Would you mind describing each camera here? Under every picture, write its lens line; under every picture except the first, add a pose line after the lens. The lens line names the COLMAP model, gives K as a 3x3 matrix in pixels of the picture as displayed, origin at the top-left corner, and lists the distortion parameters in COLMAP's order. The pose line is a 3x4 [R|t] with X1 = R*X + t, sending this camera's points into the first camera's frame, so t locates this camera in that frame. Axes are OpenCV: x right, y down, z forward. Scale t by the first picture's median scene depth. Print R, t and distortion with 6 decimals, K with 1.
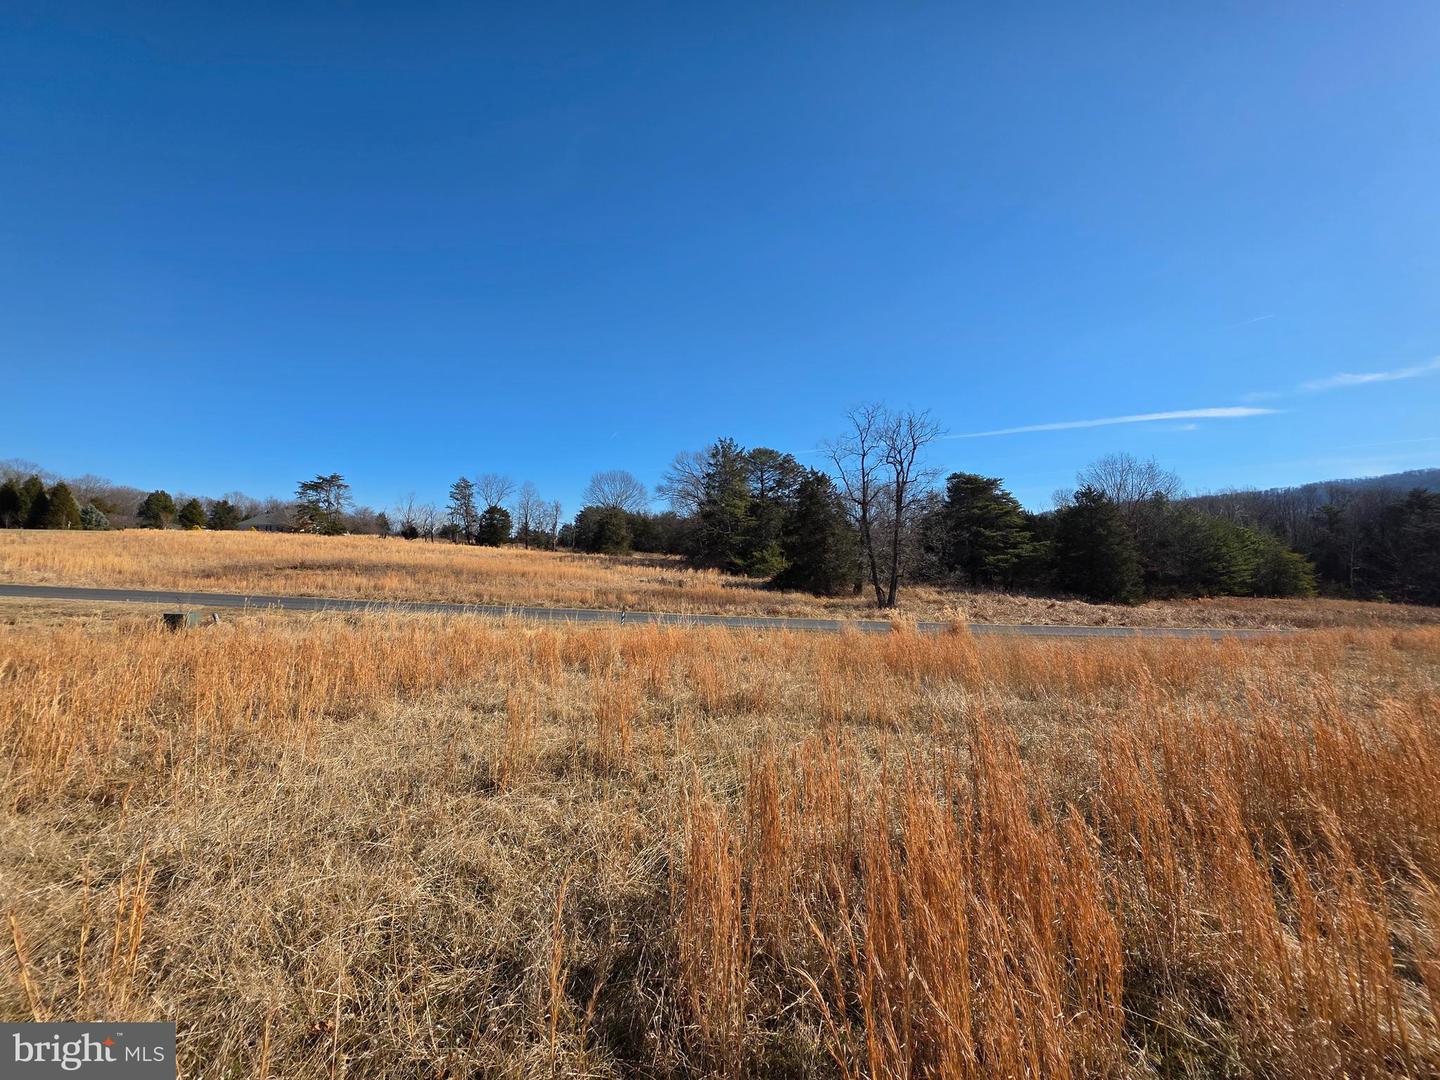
lens RADIAL K [[567.4, 0, 715.5], [0, 567.4, 535.2], [0, 0, 1]] dist [-0.005519, 0.000955]
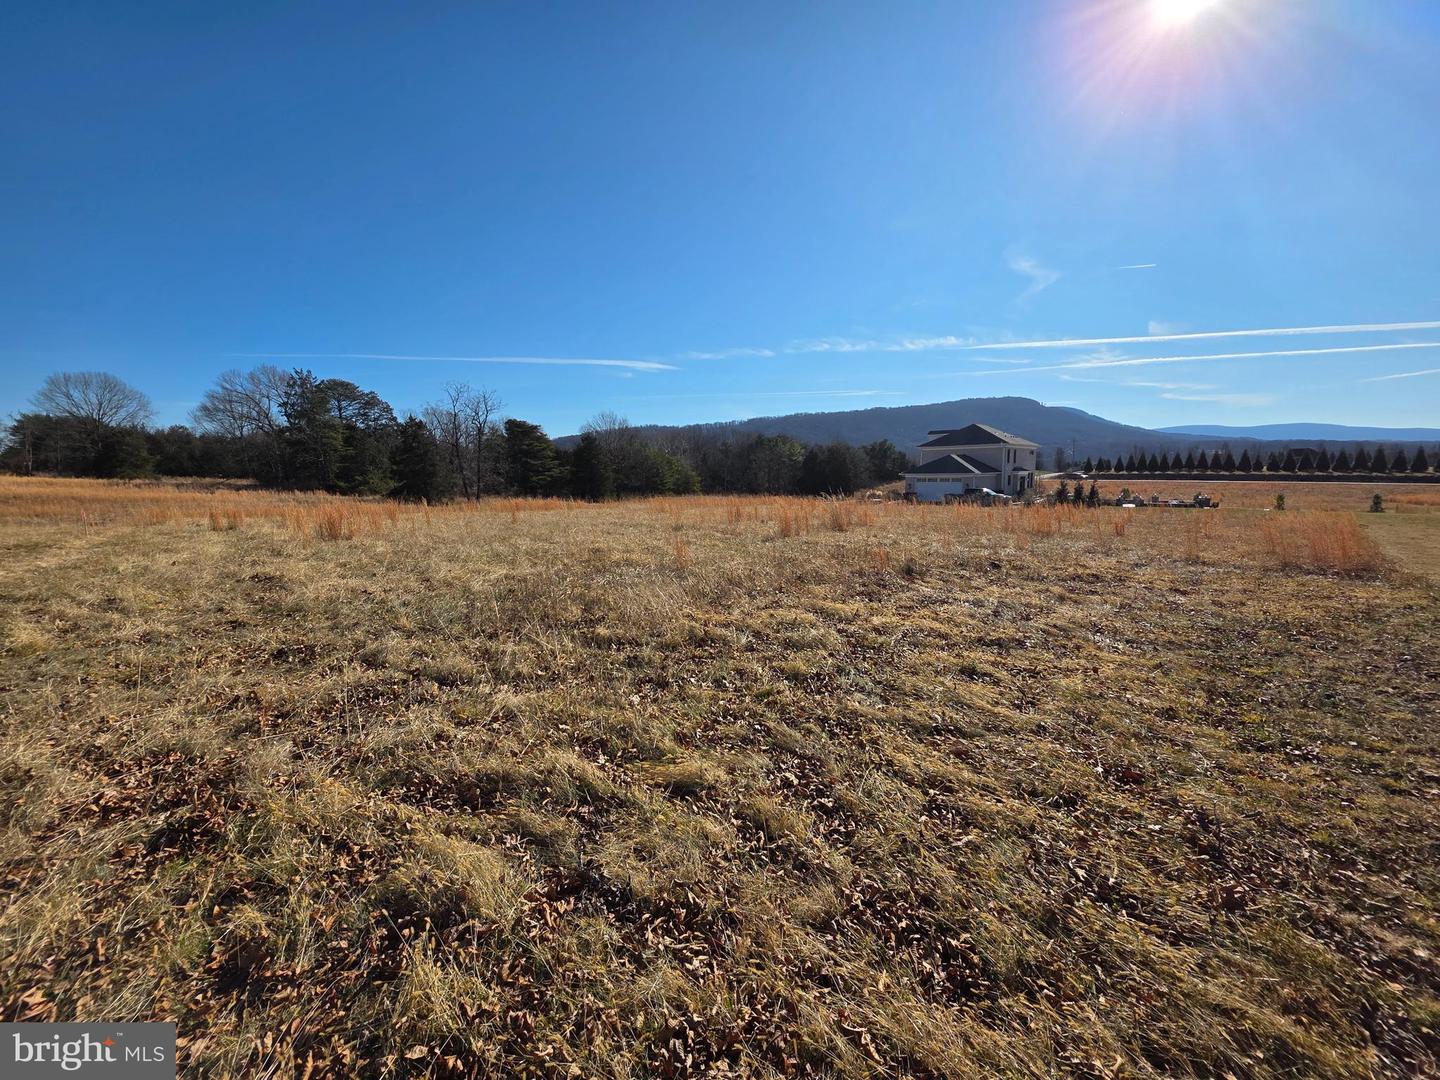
lens RADIAL K [[583.7, 0, 711.0], [0, 583.7, 536.1], [0, 0, 1]] dist [-0.001468, 0.000021]
pose [[0.745304, -0.083956, 0.661418, -0.265428], [-0.013154, 0.989995, 0.140485, -0.038360], [-0.666595, -0.113404, 0.736743, -0.608609]]
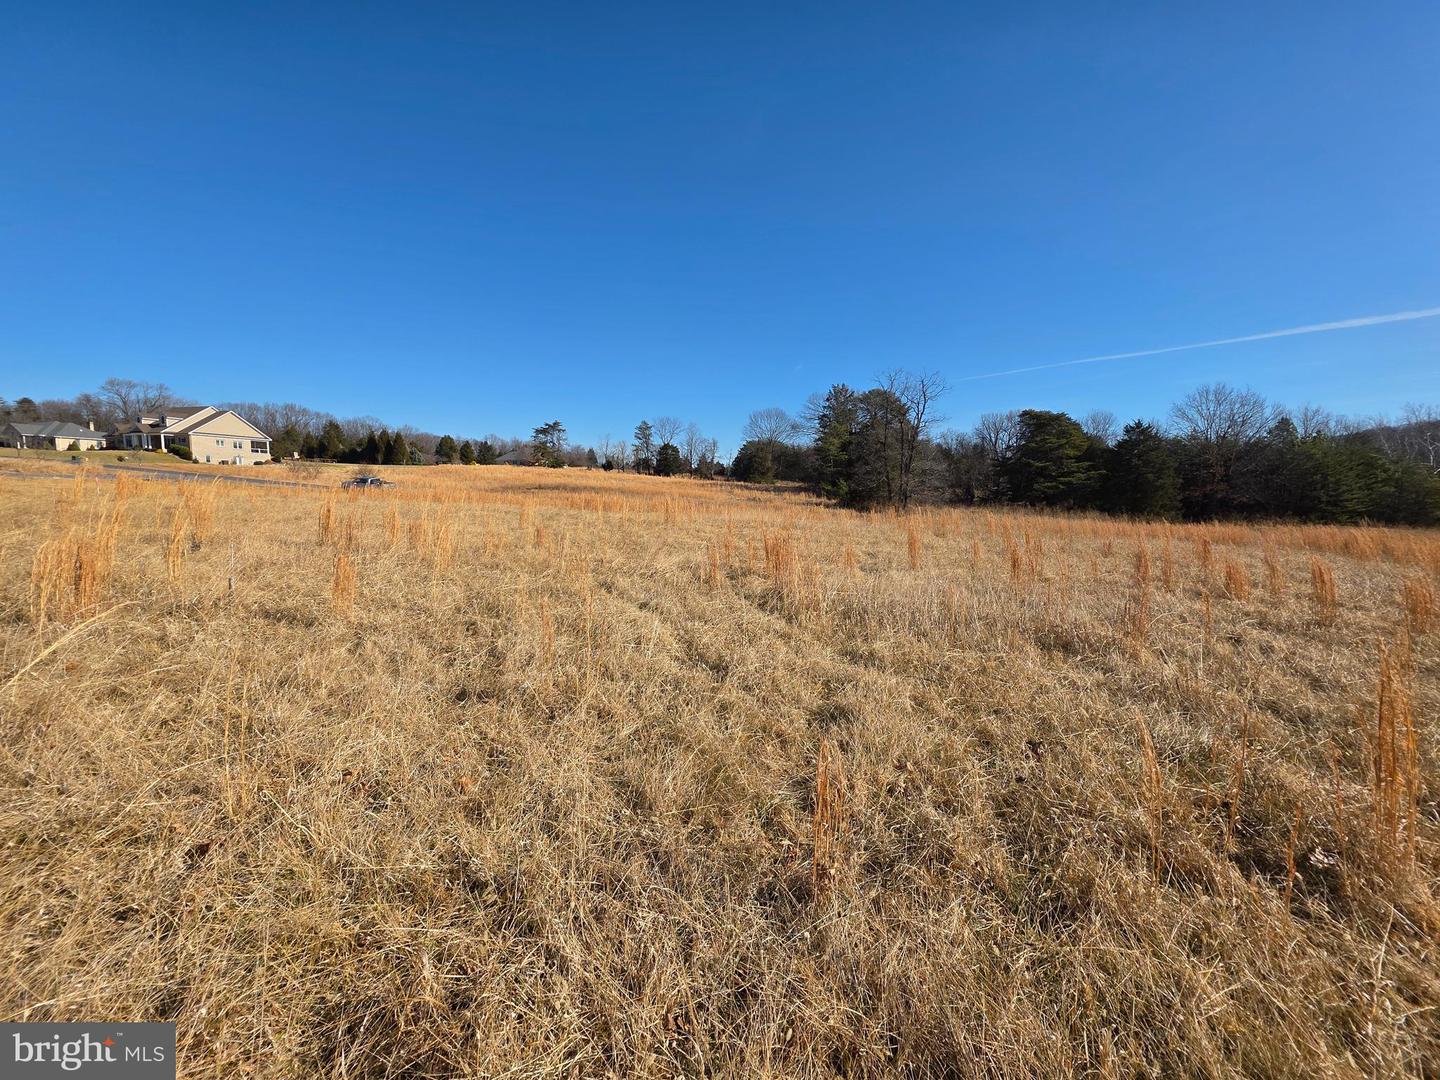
lens RADIAL K [[567.4, 0, 713.3], [0, 567.4, 534.1], [0, 0, 1]] dist [-0.005519, 0.000955]
pose [[0.946323, 0.032375, -0.321598, 0.261297], [0.006600, 0.992828, 0.119368, -0.003966], [0.323156, -0.115083, 0.939322, -0.371753]]
